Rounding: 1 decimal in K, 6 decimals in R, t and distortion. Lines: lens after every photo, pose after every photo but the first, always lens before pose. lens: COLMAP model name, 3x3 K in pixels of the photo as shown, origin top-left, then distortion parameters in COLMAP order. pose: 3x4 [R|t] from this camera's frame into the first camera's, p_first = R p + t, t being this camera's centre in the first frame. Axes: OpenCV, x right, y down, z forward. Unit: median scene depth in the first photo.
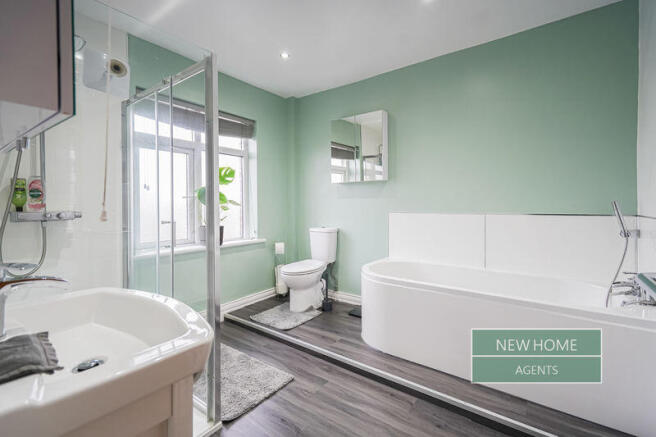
lens RADIAL K [[294.1, 0, 328.0], [0, 294.1, 210.5], [0, 0, 1]] dist [0.001787, -0.000091]
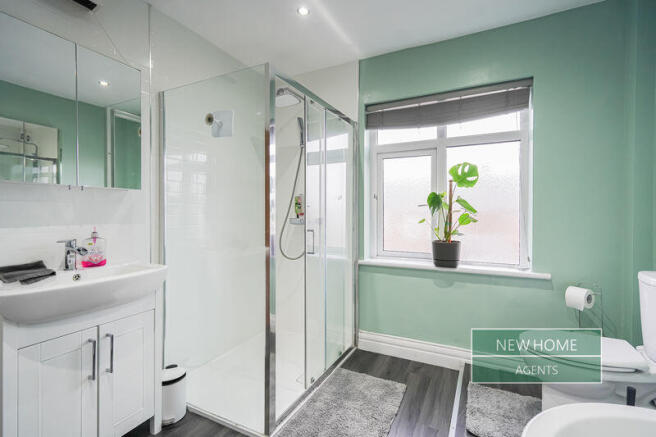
lens RADIAL K [[308.9, 0, 328.0], [0, 308.9, 218.5], [0, 0, 1]] dist [0.024409, -0.000013]
pose [[0.163003, 0.016647, -0.986485, 0.364469], [-0.021020, 0.999689, 0.013397, -0.013171], [0.986402, 0.018552, 0.163302, 0.543169]]
